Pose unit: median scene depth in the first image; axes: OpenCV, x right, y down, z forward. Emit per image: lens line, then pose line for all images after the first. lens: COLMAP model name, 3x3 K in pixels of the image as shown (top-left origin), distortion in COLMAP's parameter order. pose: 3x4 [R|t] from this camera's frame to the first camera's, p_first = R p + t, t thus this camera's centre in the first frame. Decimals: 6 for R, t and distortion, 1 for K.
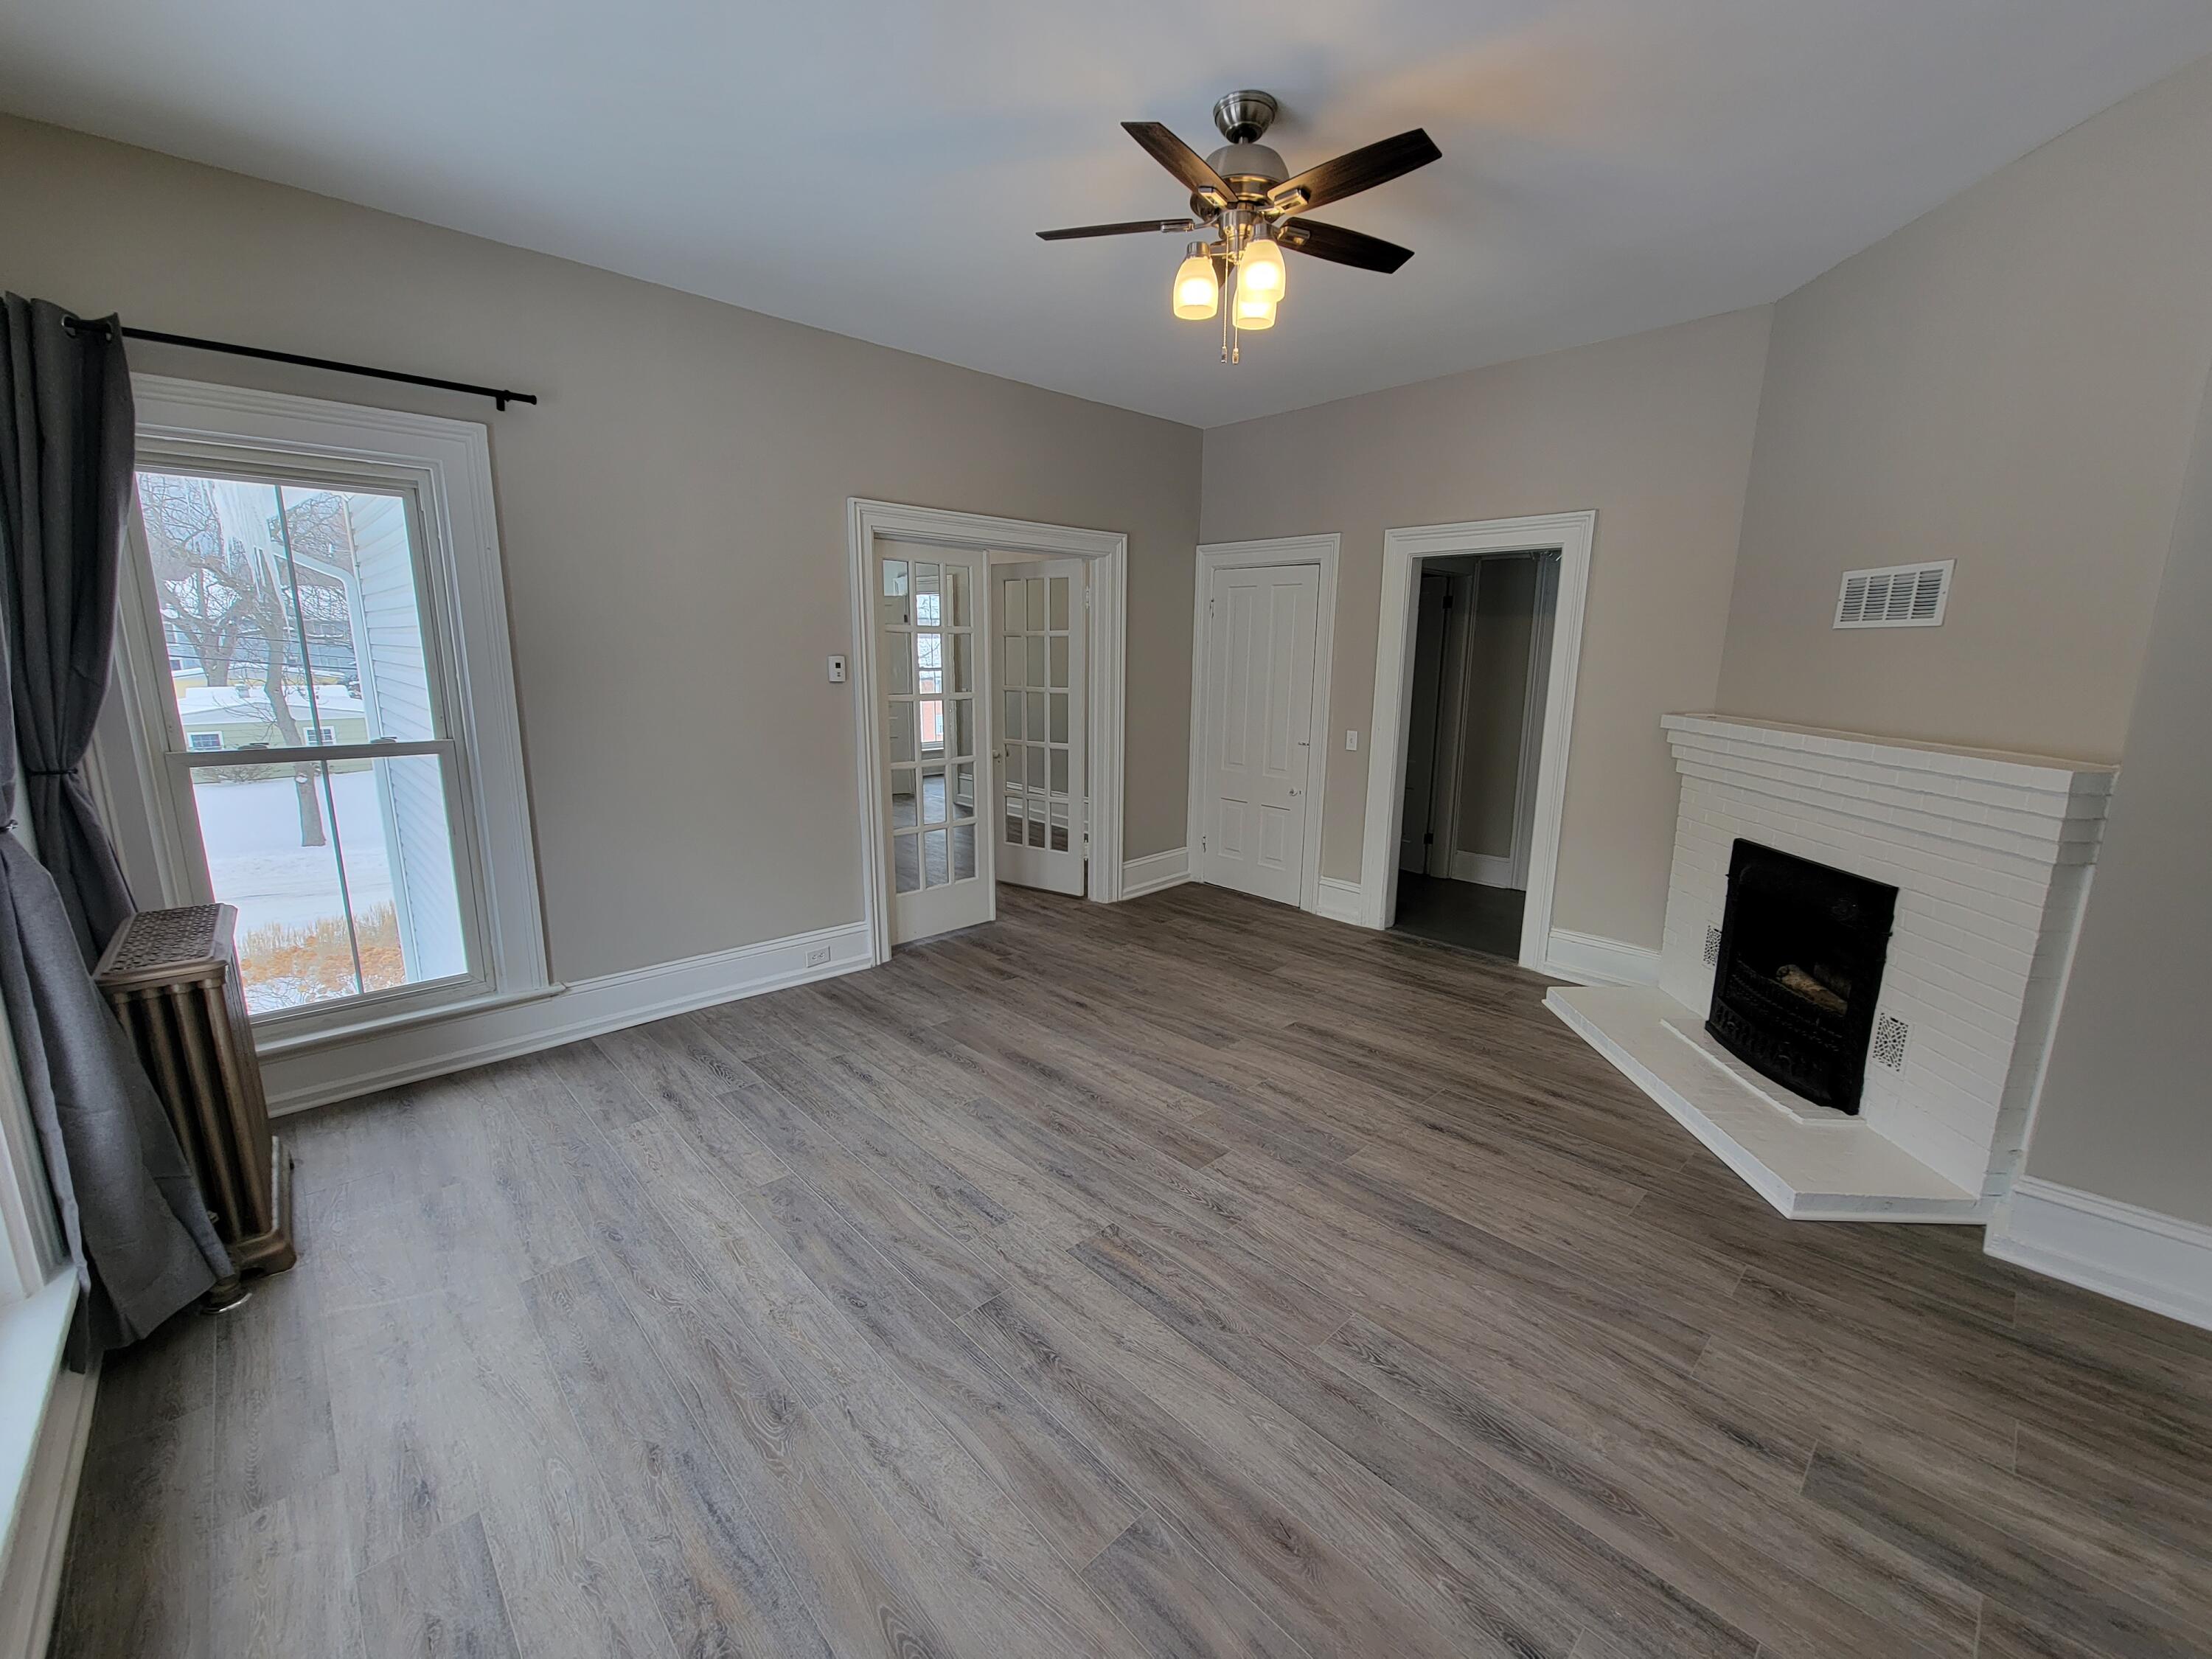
lens RADIAL K [[902.8, 0, 1106.0], [0, 902.8, 831.7], [0, 0, 1]] dist [0.001364, 0.000387]
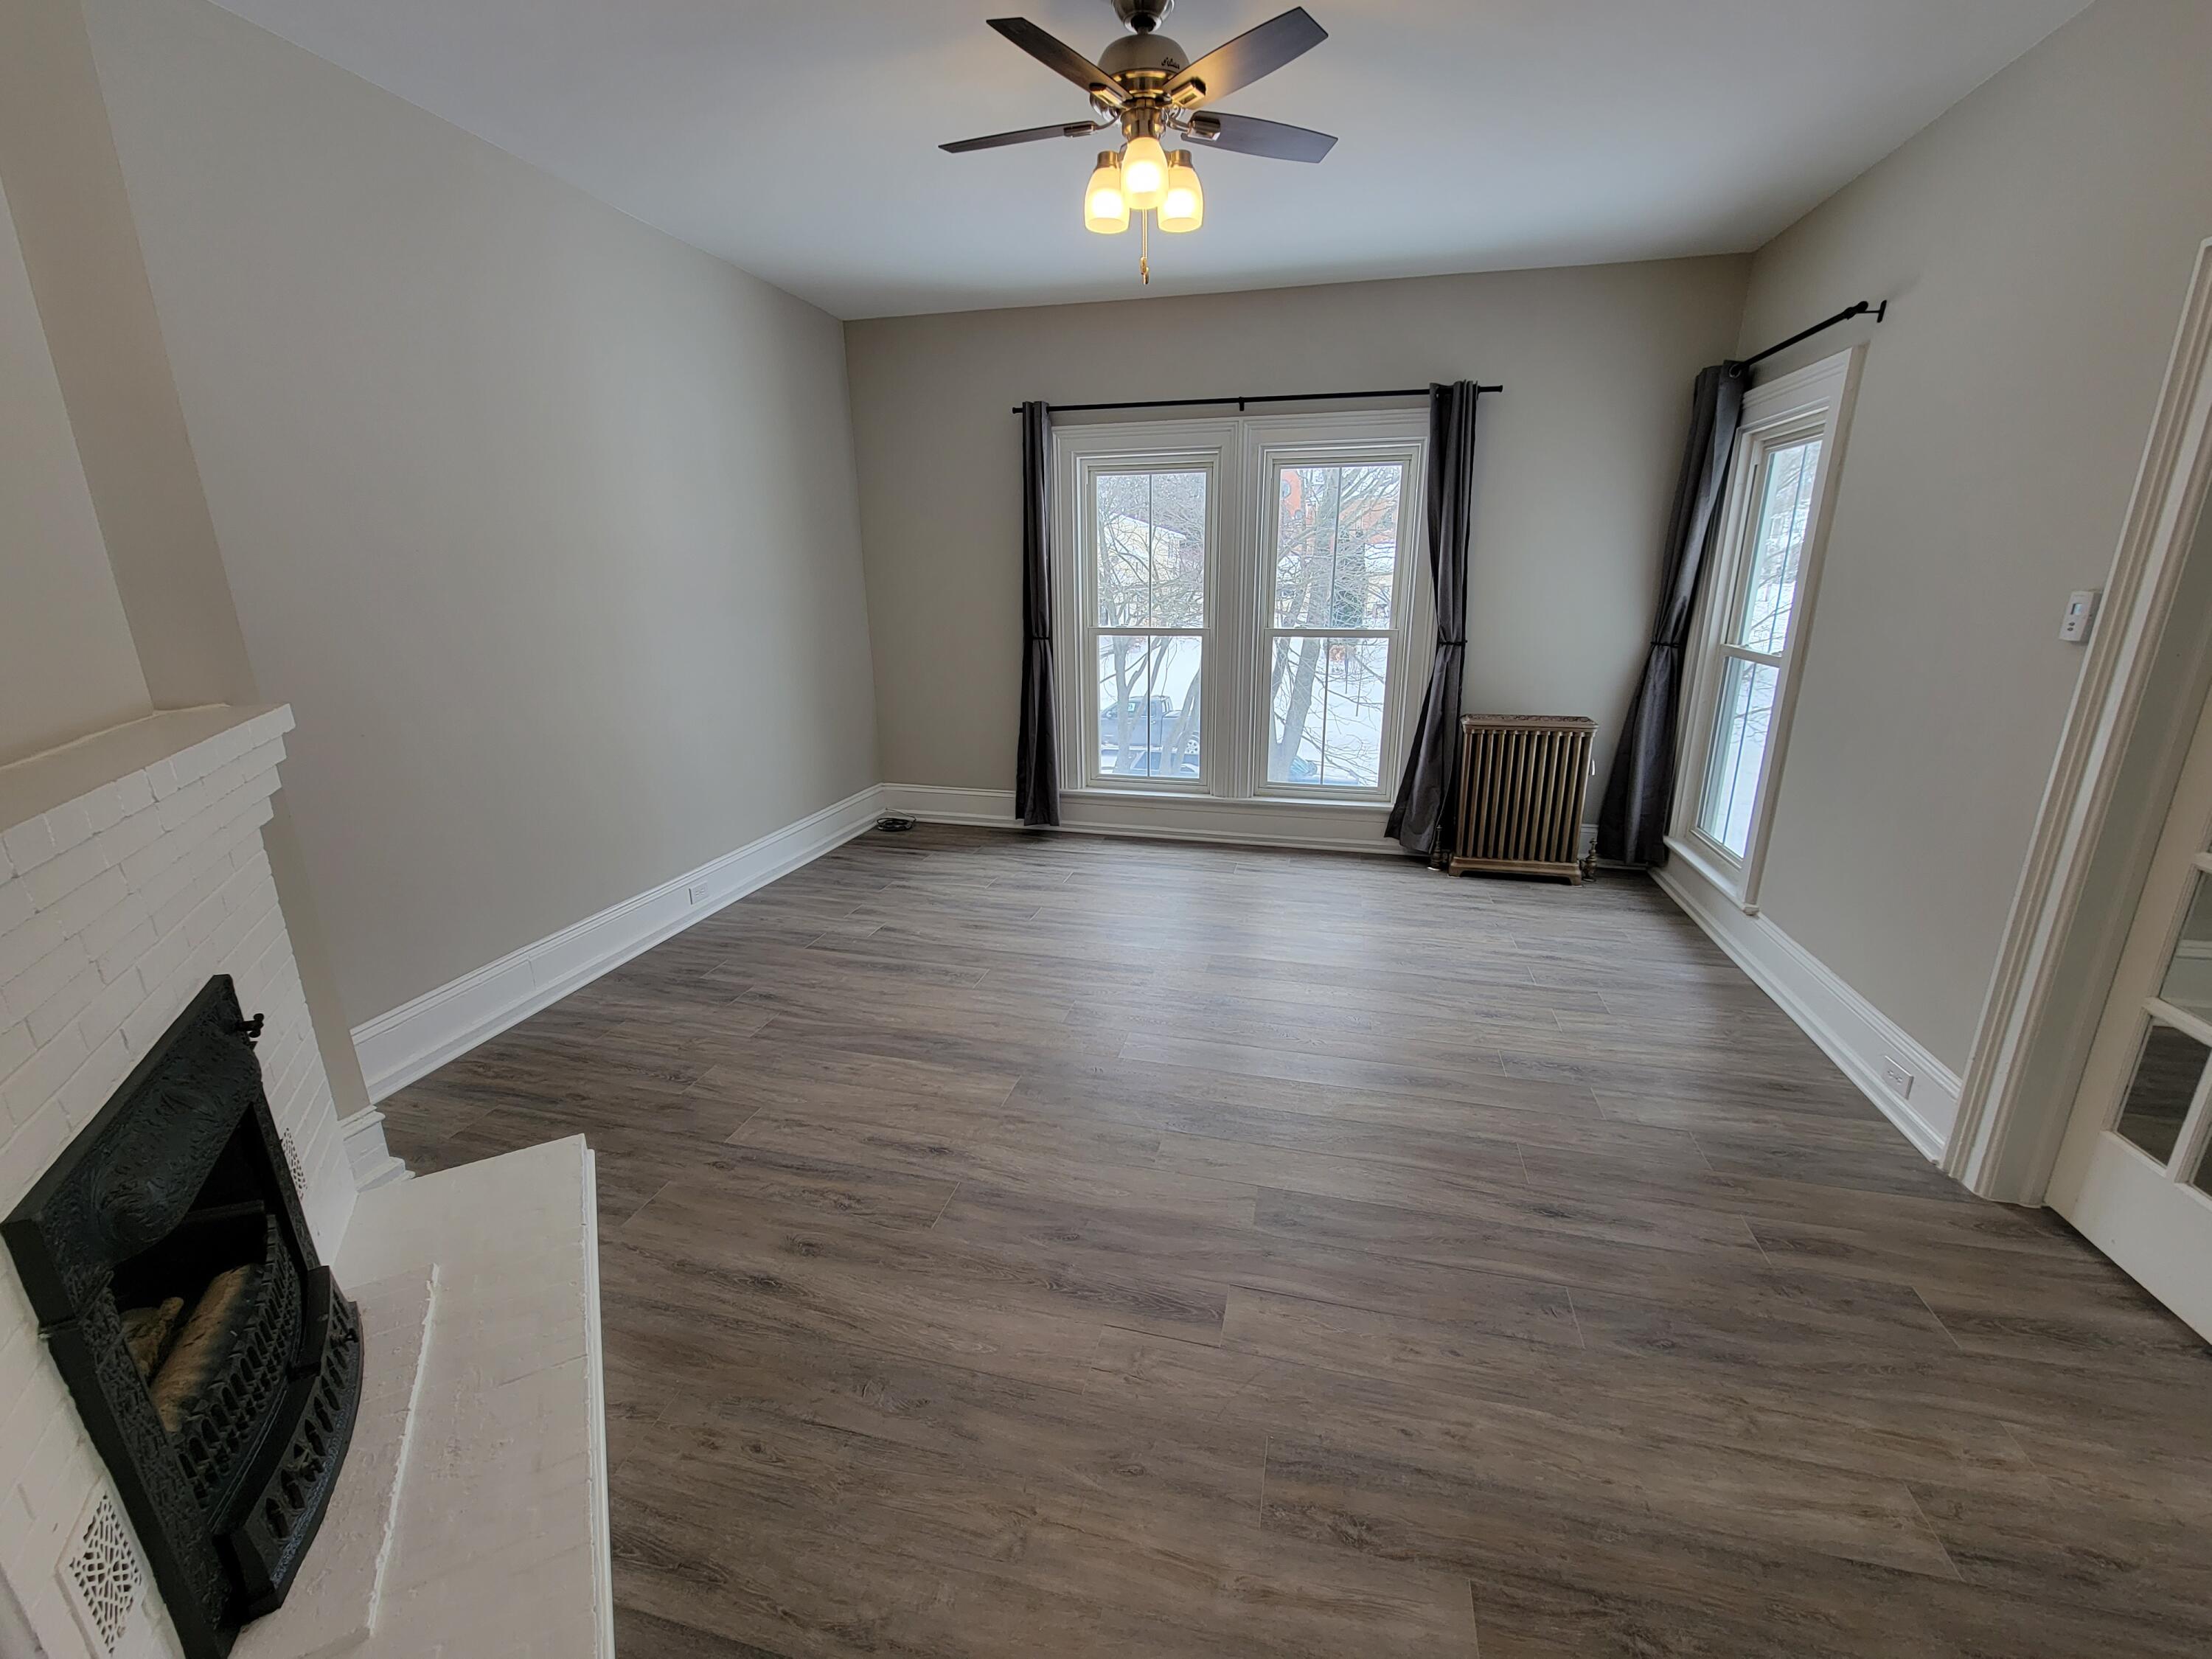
lens RADIAL K [[902.8, 0, 1109.6], [0, 902.8, 829.9], [0, 0, 1]] dist [0.001364, 0.000387]
pose [[-0.839501, 0.145833, -0.523422, 0.577567], [-0.112123, 0.896083, 0.429492, -0.291756], [0.531664, 0.419246, -0.735912, 1.452697]]
